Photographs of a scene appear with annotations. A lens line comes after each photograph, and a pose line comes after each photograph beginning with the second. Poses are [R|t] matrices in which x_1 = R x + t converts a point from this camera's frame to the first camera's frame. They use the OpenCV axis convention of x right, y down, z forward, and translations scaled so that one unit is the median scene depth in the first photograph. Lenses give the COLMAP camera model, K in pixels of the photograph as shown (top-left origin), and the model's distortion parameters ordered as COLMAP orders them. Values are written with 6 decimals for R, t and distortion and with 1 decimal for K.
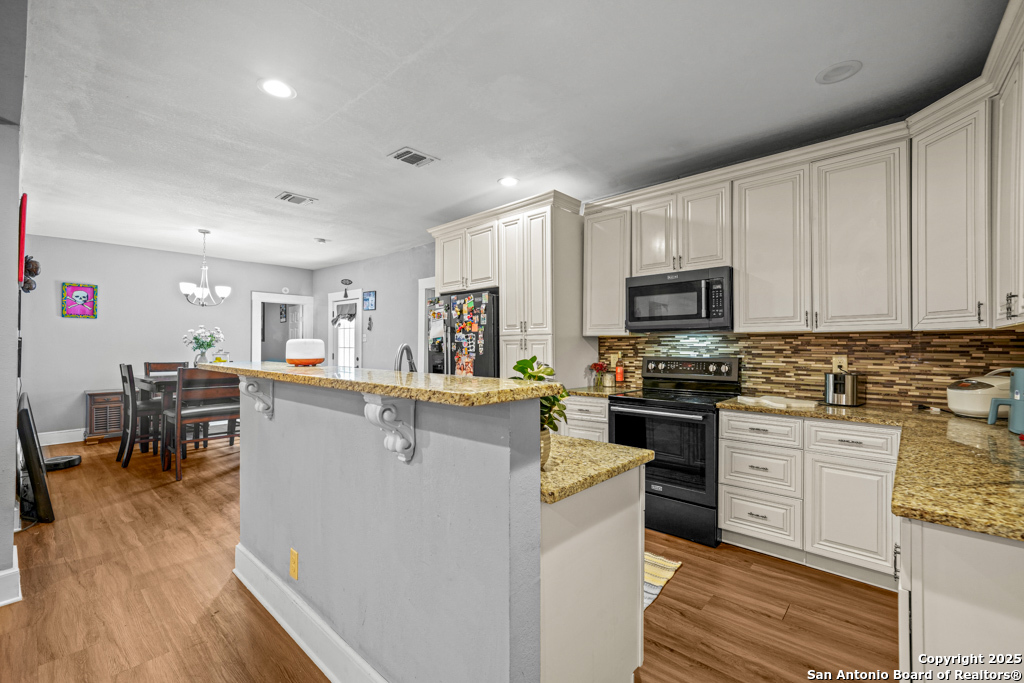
lens RADIAL K [[422.8, 0, 518.8], [0, 422.8, 342.4], [0, 0, 1]] dist [0.002640, 0.000460]
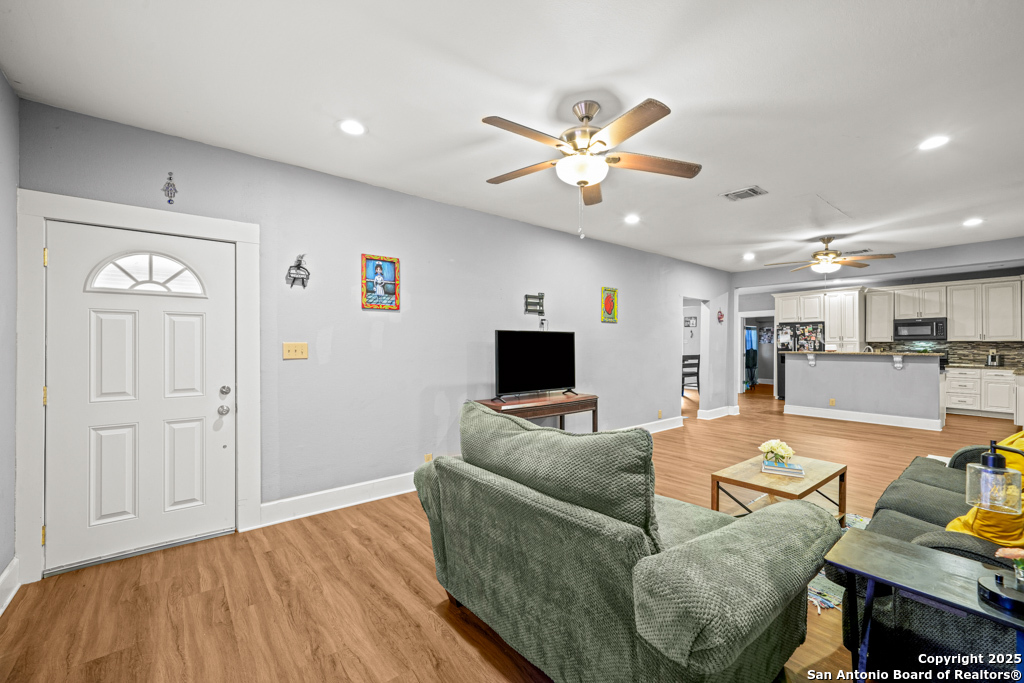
lens RADIAL K [[422.8, 0, 507.4], [0, 422.8, 342.8], [0, 0, 1]] dist [0.002640, 0.000460]
pose [[0.985612, -0.003165, -0.168993, -1.812246], [0.003811, 0.999987, 0.003499, -0.031039], [0.168980, -0.004092, 0.985611, -2.167300]]
